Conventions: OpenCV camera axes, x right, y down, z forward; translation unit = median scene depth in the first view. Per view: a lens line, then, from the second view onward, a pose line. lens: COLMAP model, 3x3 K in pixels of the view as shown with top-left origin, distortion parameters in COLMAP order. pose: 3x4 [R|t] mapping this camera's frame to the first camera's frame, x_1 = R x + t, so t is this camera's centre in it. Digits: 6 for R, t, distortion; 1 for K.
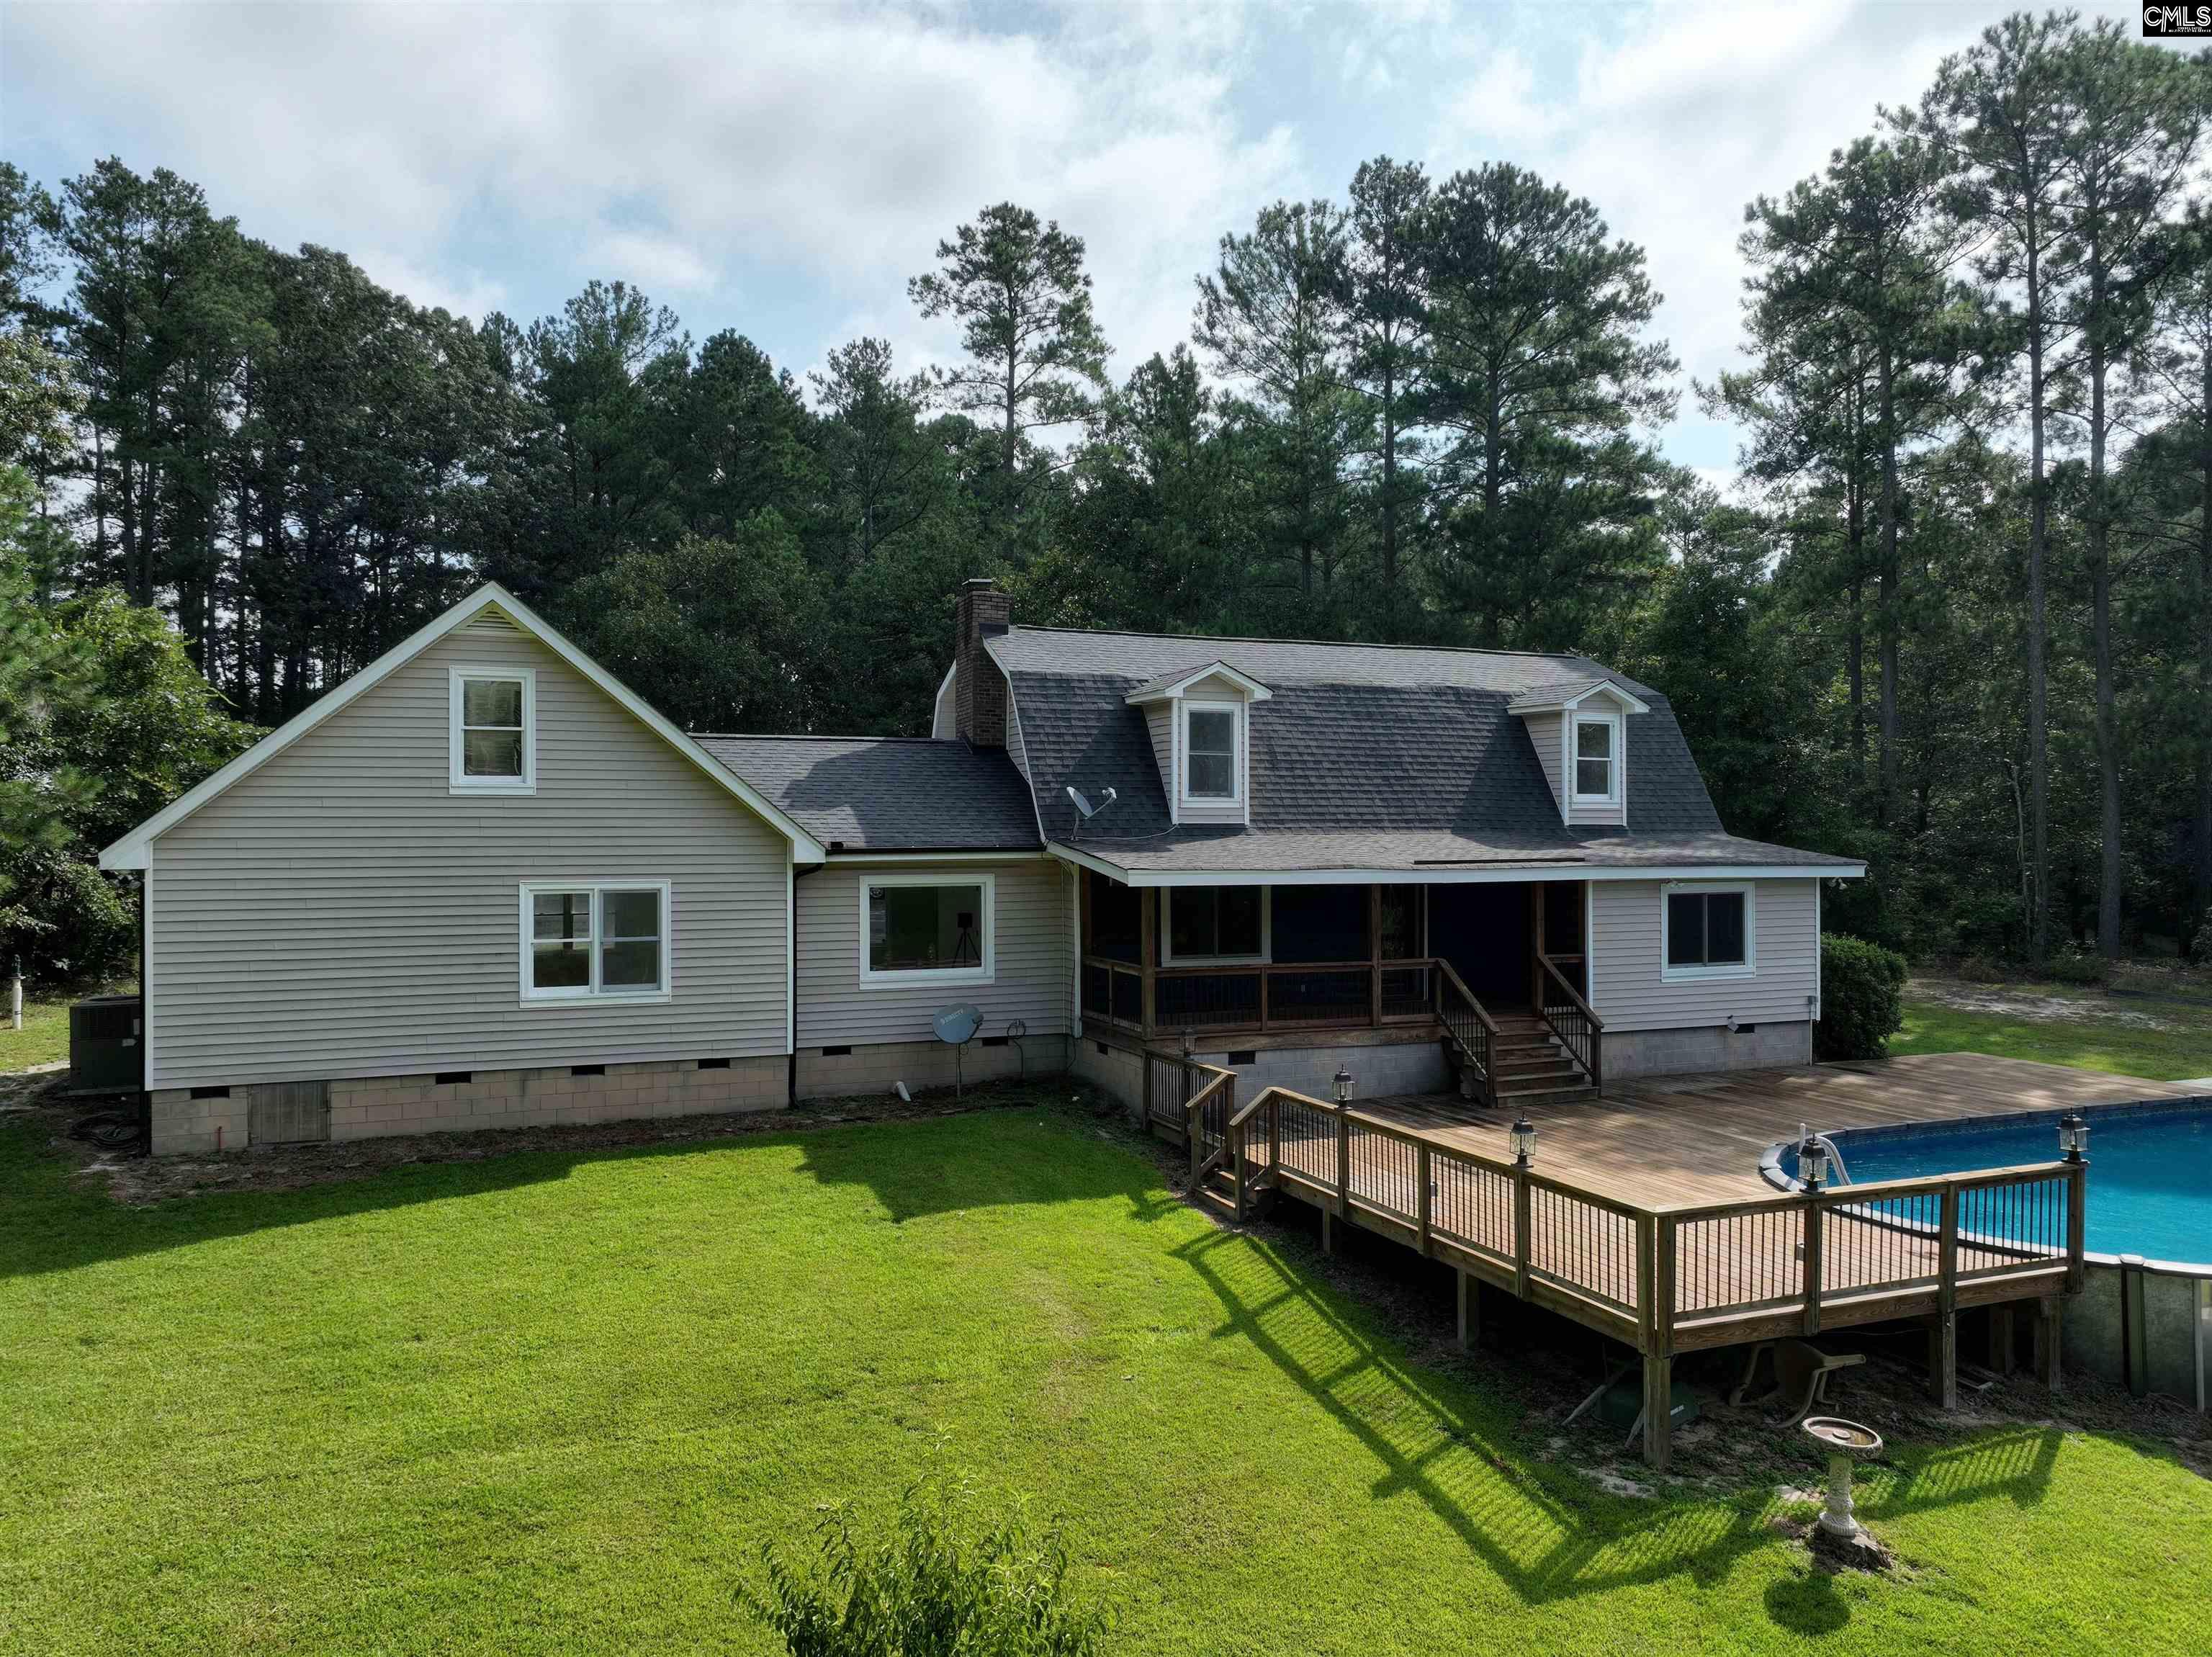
lens RADIAL K [[1546.7, 0, 1114.0], [0, 1546.7, 824.9], [0, 0, 1]] dist [0.005939, 0.001667]
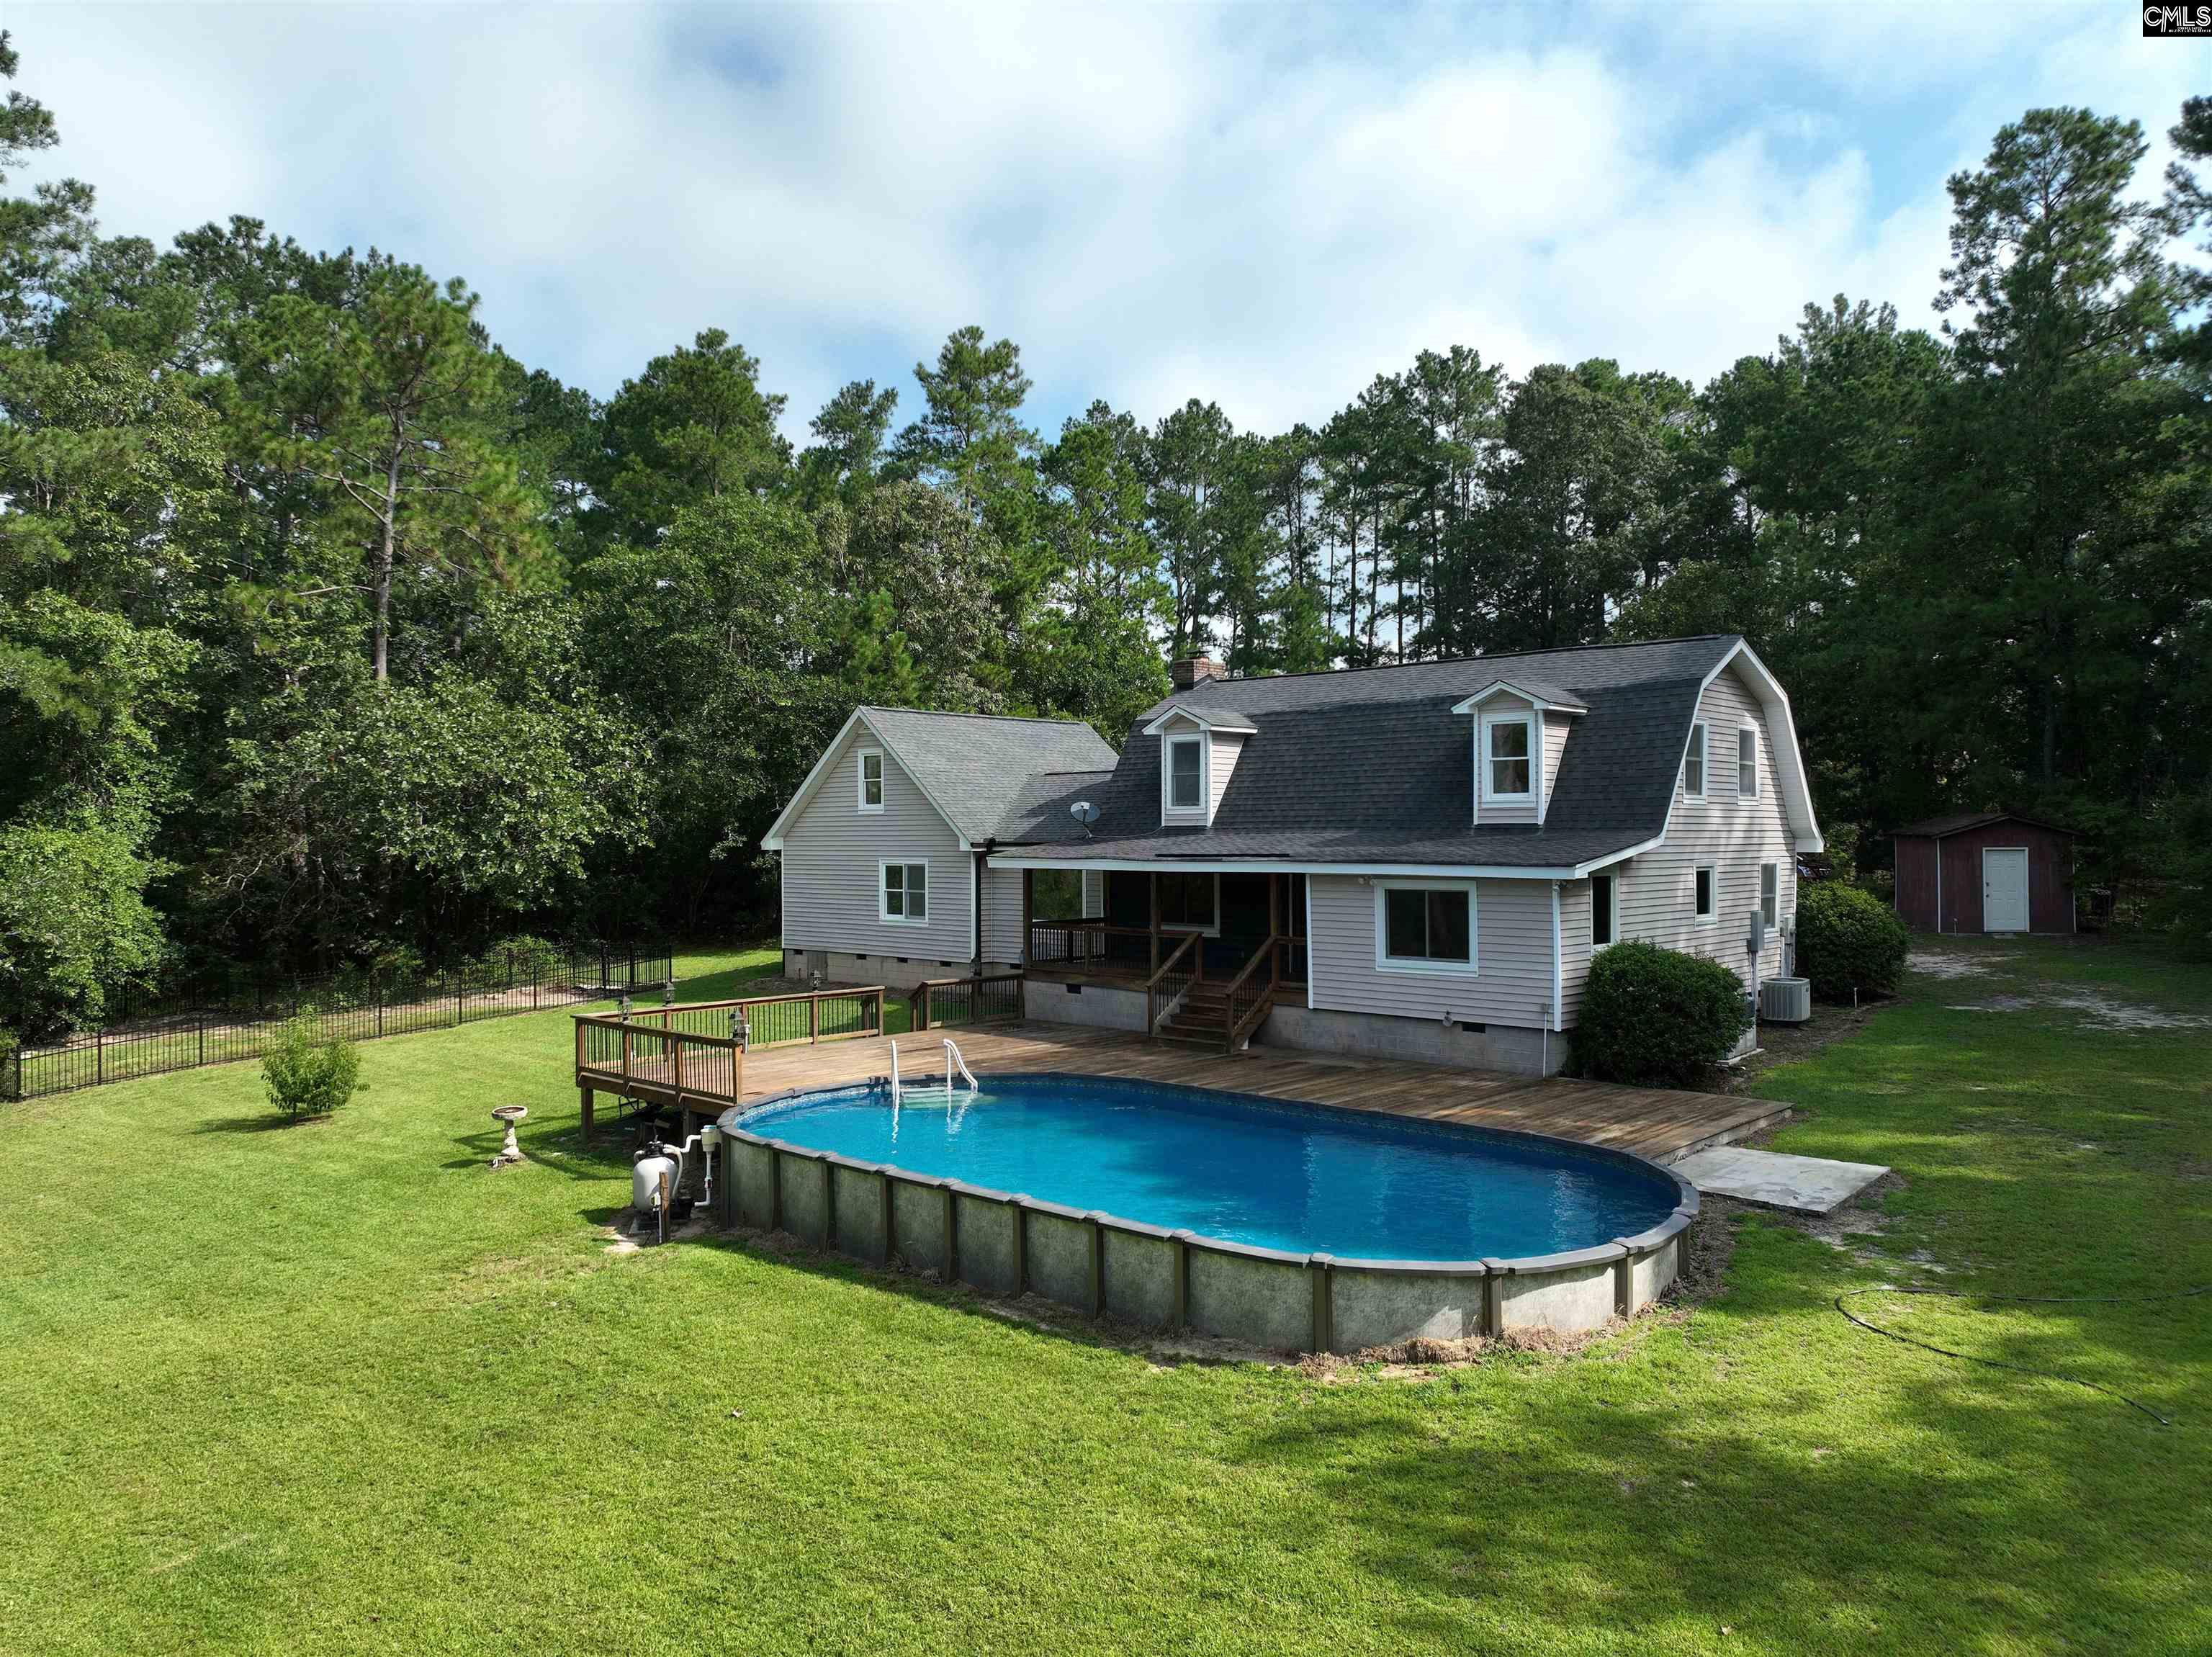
lens RADIAL K [[1546.7, 0, 1109.1], [0, 1546.7, 821.4], [0, 0, 1]] dist [0.005939, 0.001667]
pose [[0.417606, -0.007325, -0.908599, 1.257182], [0.008109, 0.999958, -0.004335, 0.000939], [0.908592, -0.005558, 0.417648, 0.382281]]
